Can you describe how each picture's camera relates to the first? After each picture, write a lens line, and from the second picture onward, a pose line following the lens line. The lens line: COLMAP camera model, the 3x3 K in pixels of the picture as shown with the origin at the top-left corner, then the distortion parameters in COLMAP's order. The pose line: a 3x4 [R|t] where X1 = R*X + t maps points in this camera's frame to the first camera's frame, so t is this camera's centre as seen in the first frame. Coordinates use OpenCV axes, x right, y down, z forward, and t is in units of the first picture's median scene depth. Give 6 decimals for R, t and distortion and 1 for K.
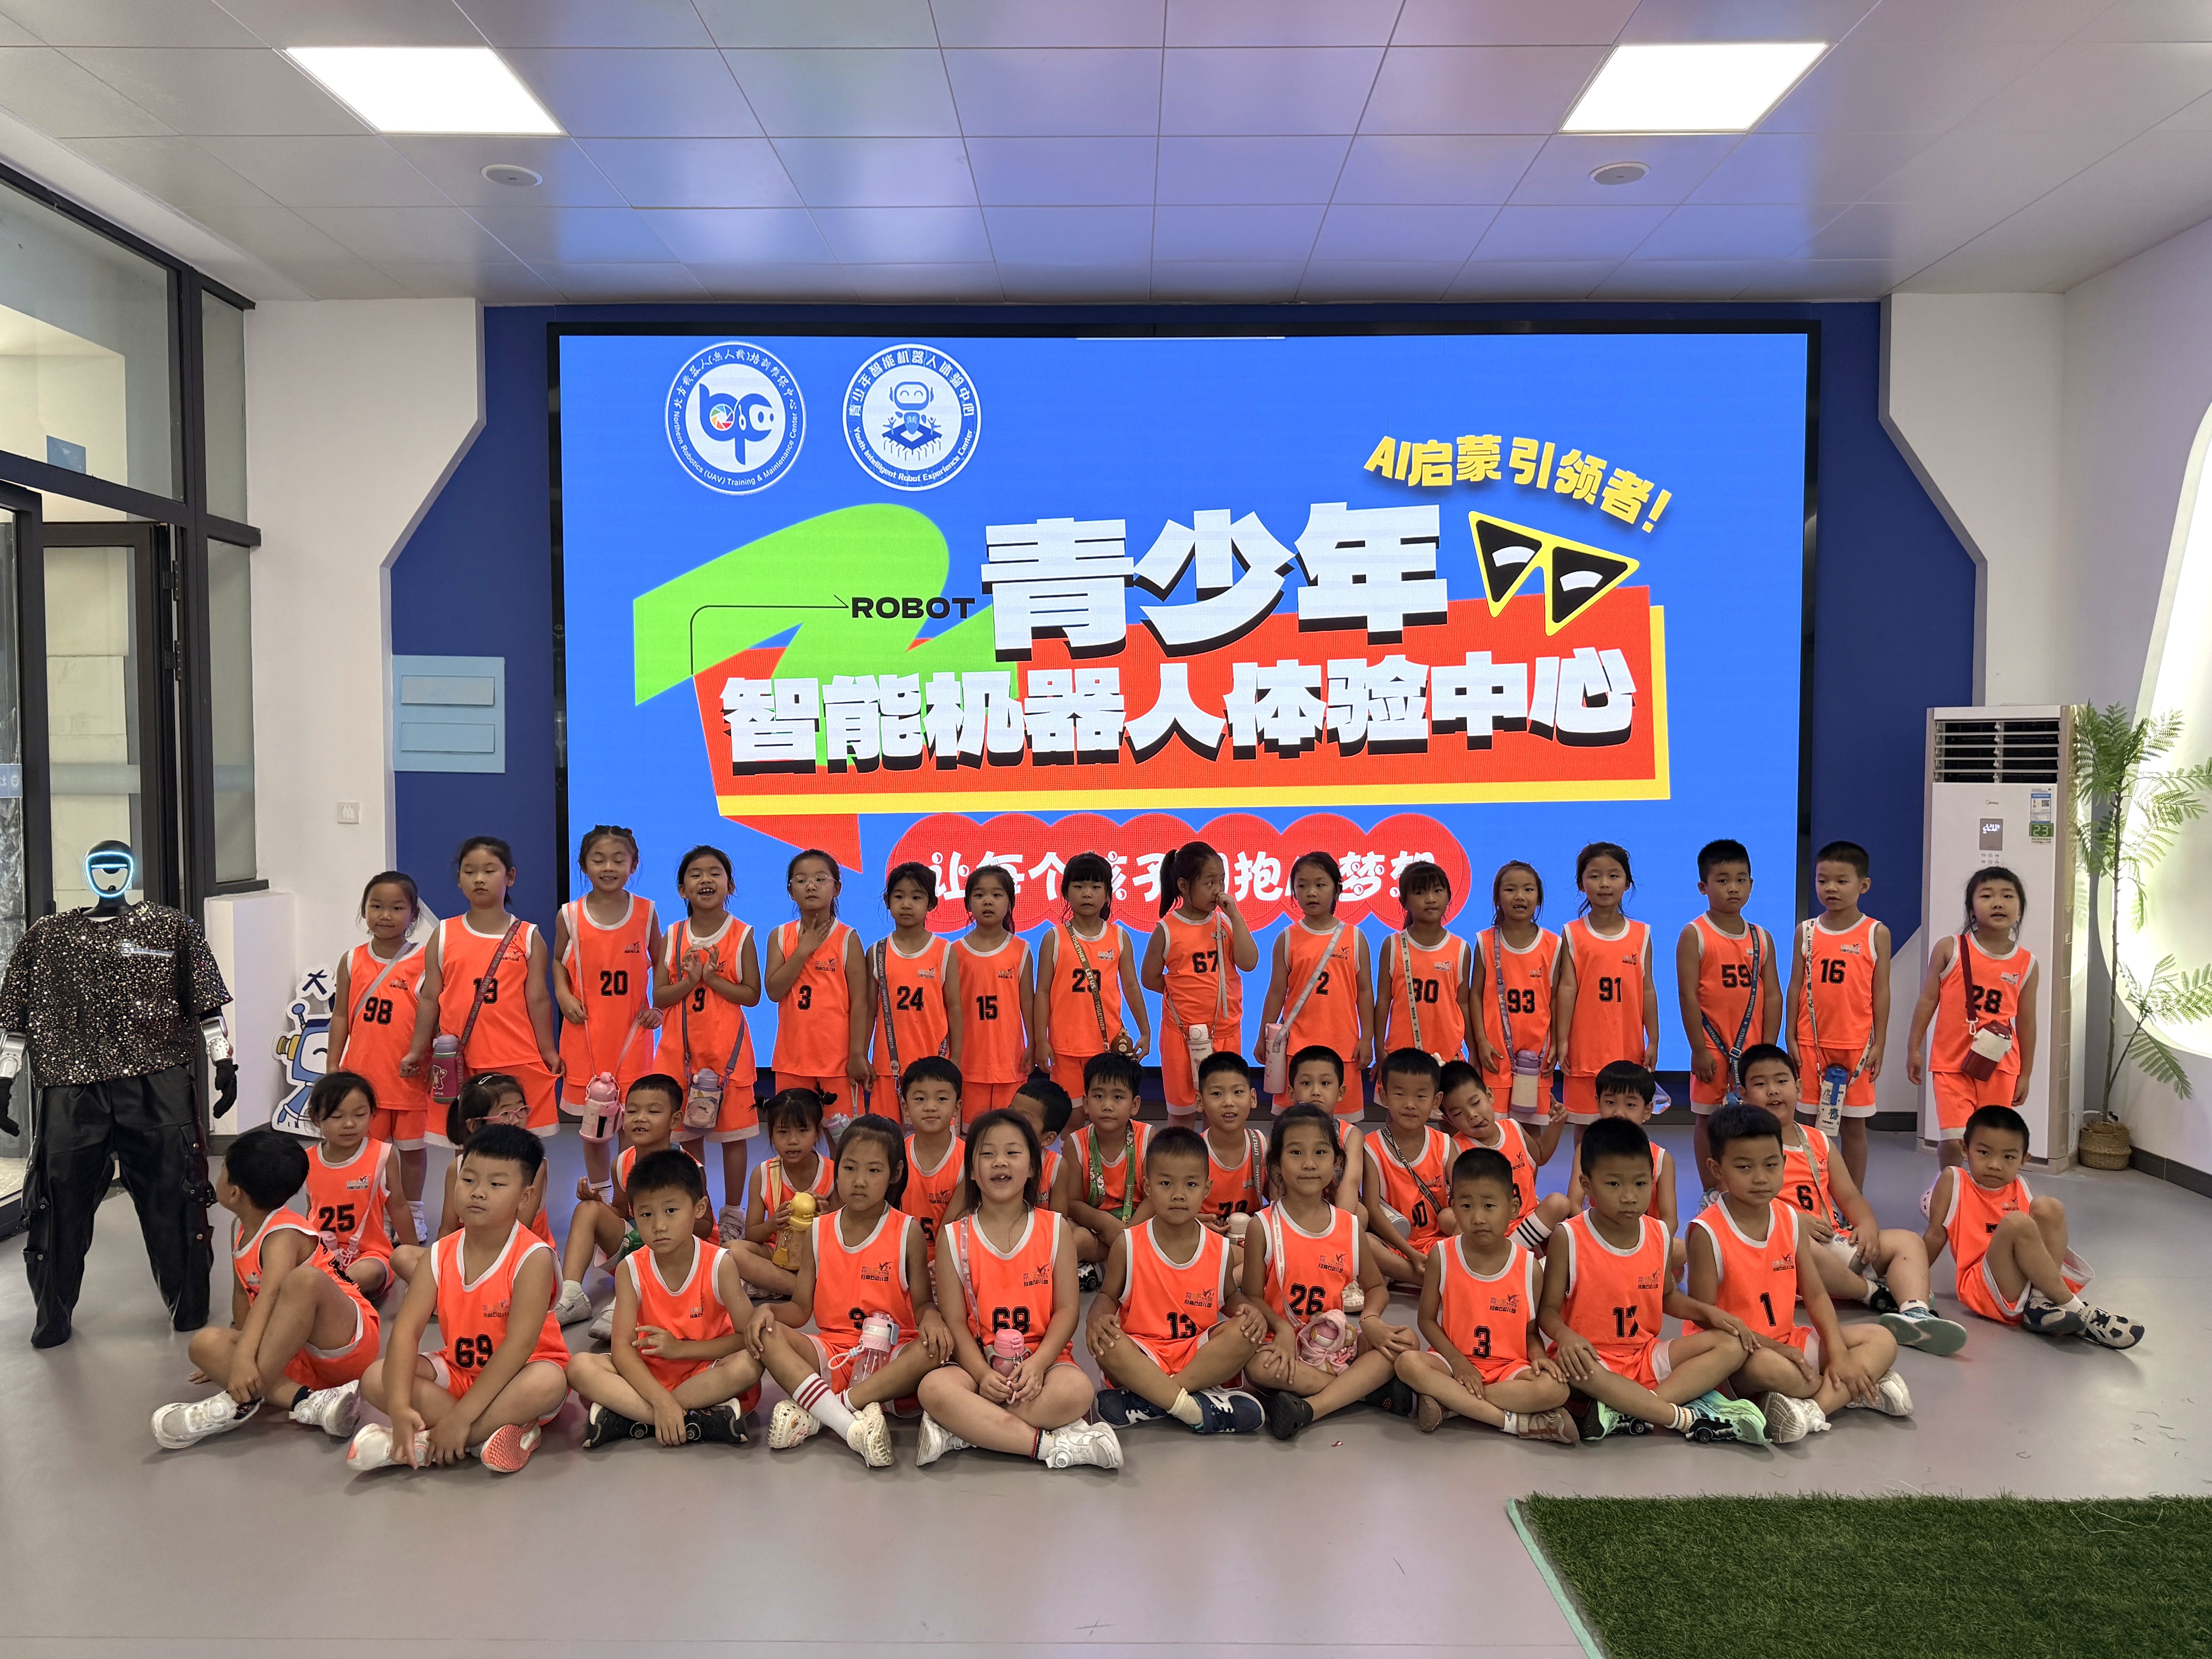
lens RADIAL K [[1567.7, 0, 1112.4], [0, 1567.7, 883.8], [0, 0, 1]] dist [0.082491, -0.079373]
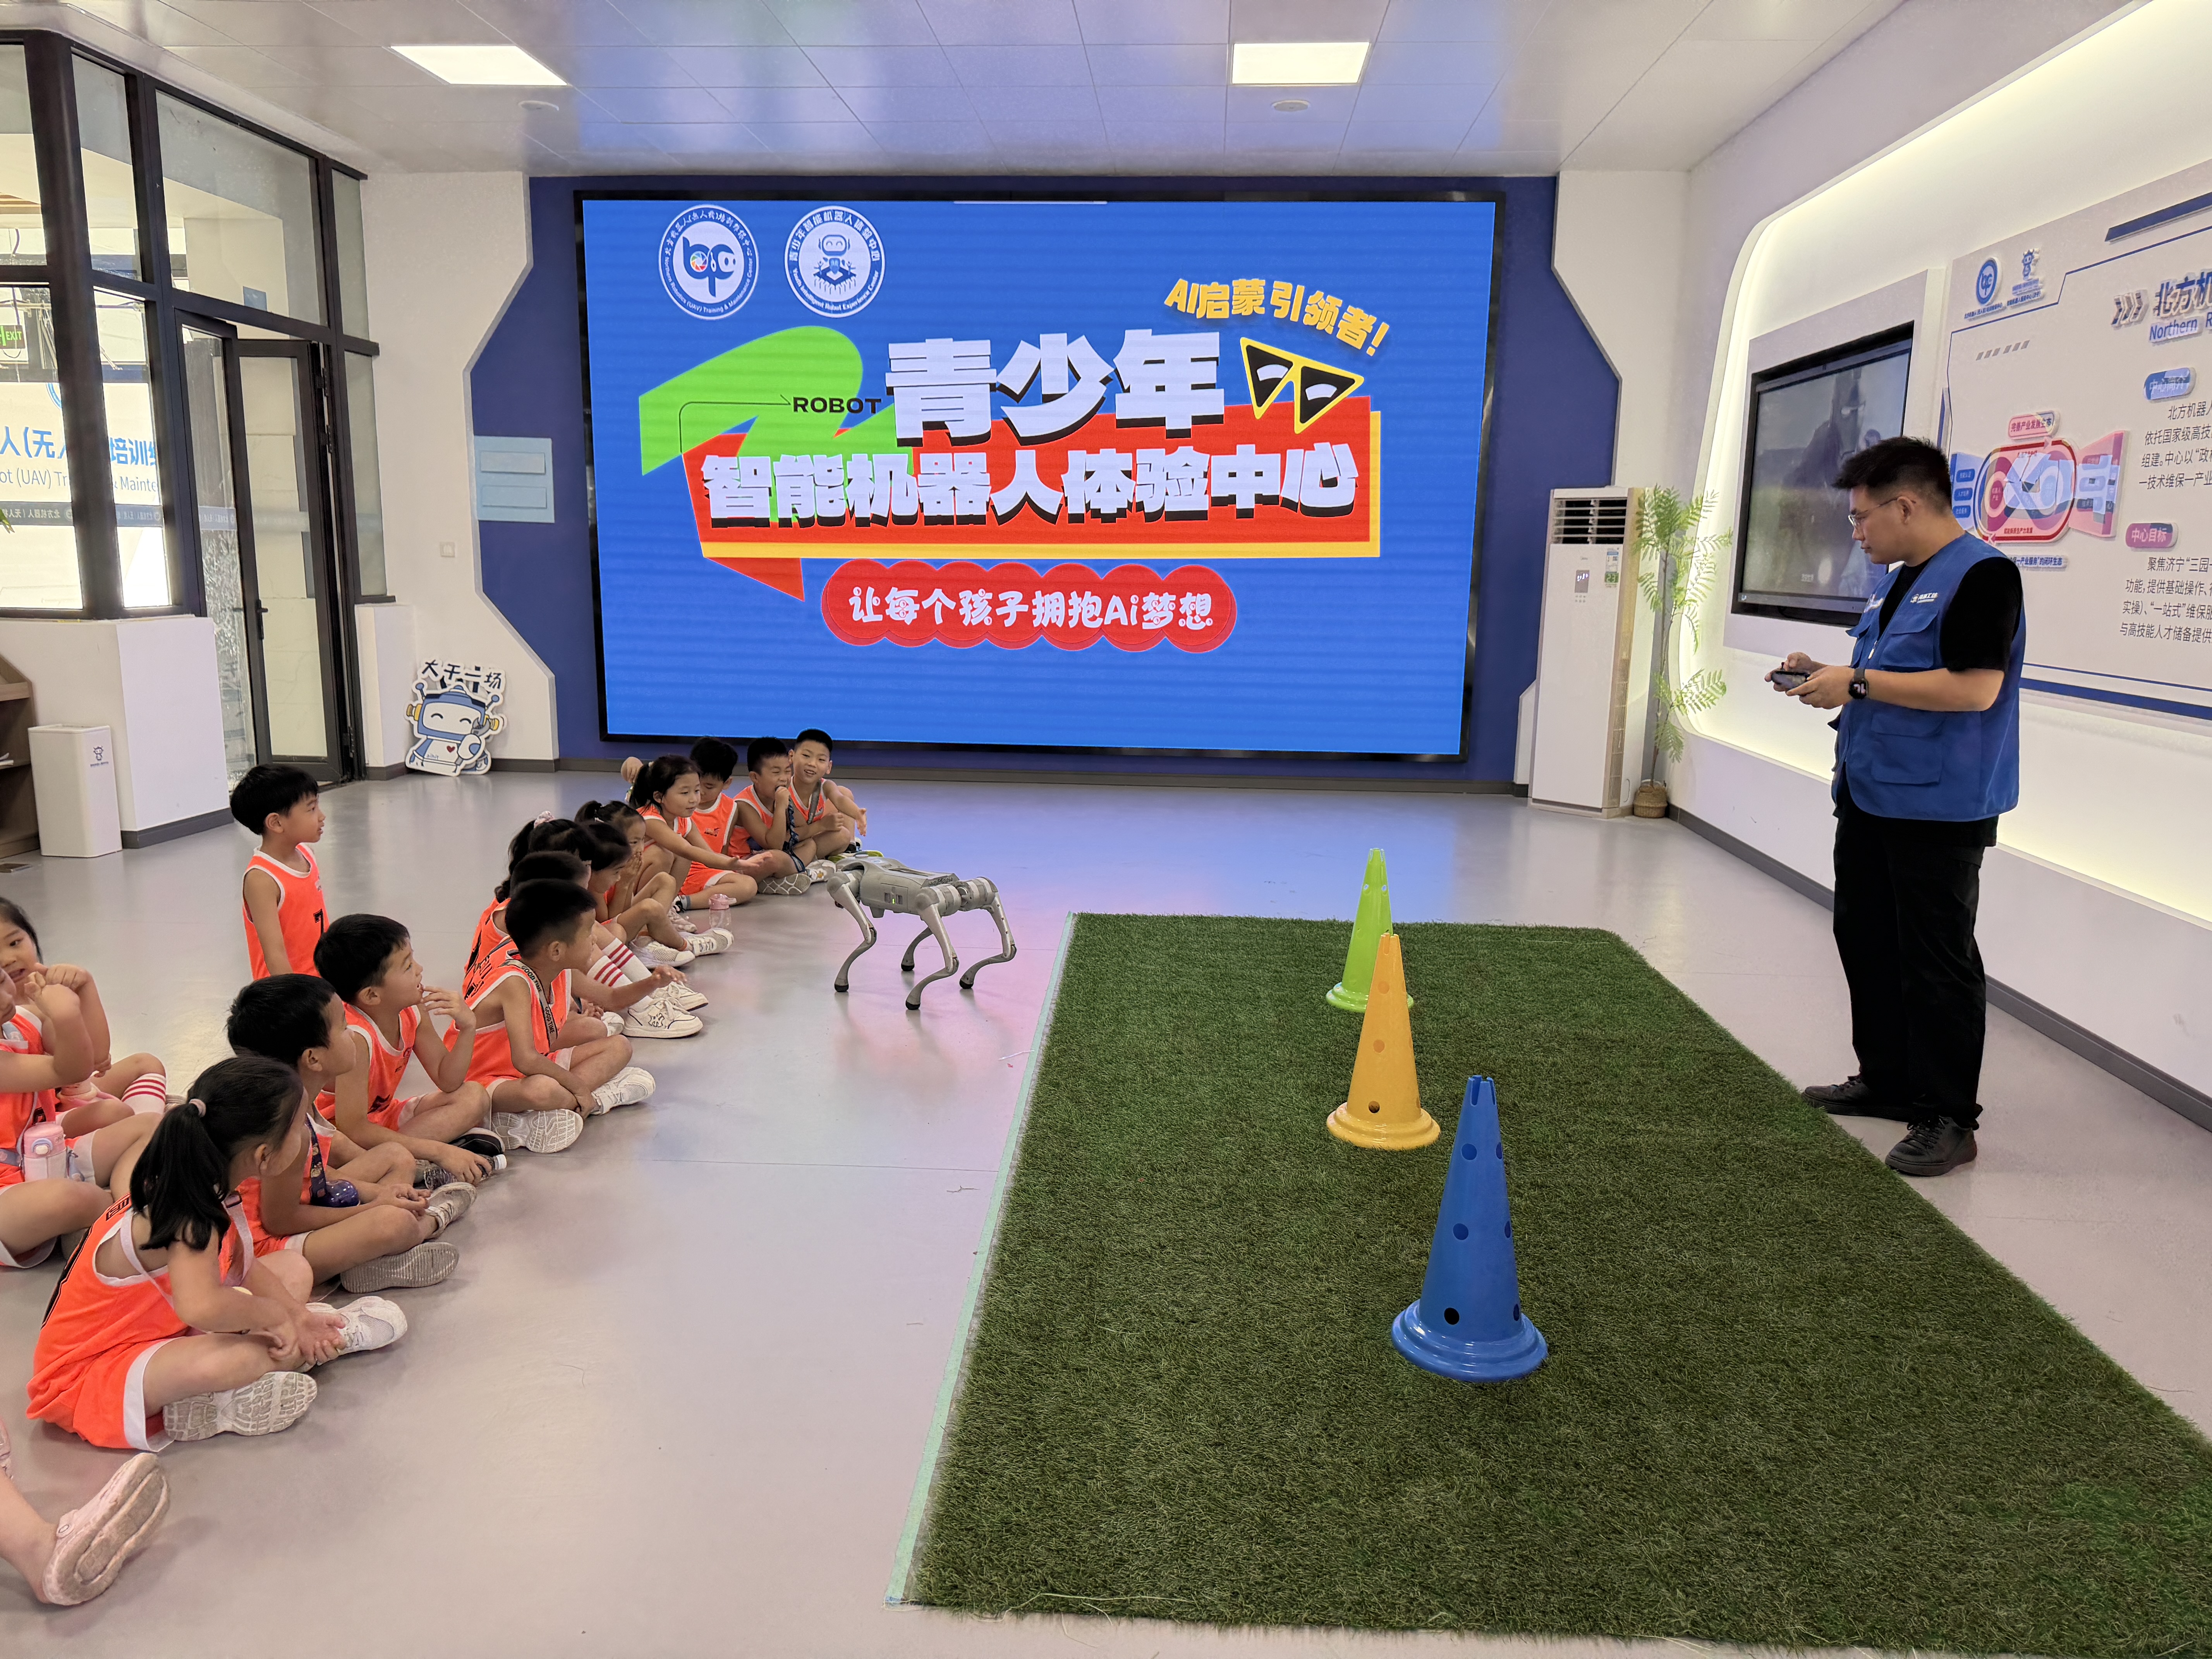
lens RADIAL K [[1567.6, 0, 1129.1], [0, 1567.6, 893.6], [0, 0, 1]] dist [0.082491, -0.079373]
pose [[0.998098, 0.026530, -0.055647, 0.217836], [-0.019207, 0.991557, 0.128240, 0.066152], [0.058580, -0.126928, 0.990181, -0.417099]]
